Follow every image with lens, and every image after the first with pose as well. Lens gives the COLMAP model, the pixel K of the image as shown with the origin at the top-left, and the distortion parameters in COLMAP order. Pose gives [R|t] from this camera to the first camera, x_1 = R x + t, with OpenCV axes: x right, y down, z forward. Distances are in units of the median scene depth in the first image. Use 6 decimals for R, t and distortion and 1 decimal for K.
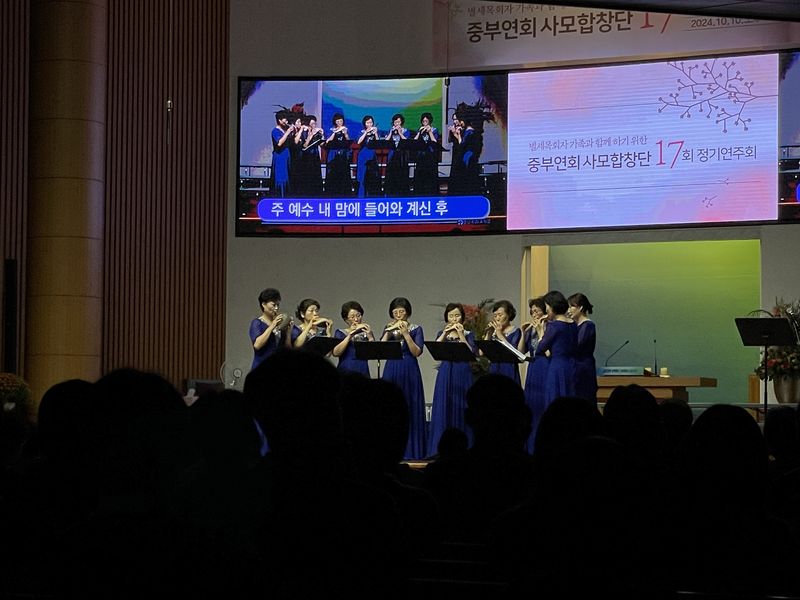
lens RADIAL K [[2243.4, 0, 404.4], [0, 2243.4, 301.1], [0, 0, 1]] dist [0.076512, 0.000000]
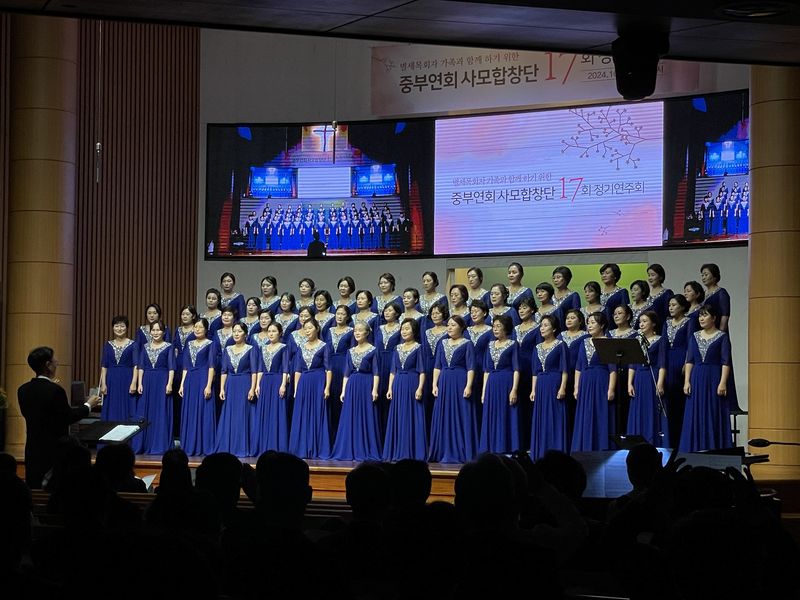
lens RADIAL K [[1767.7, 0, 393.2], [0, 1767.7, 321.1], [0, 0, 1]] dist [0.008435, 0.000000]
pose [[0.999400, 0.000247, -0.034646, 0.057719], [0.000019, 0.999971, 0.007672, -0.004526], [0.034647, -0.007668, 0.999370, 0.087590]]
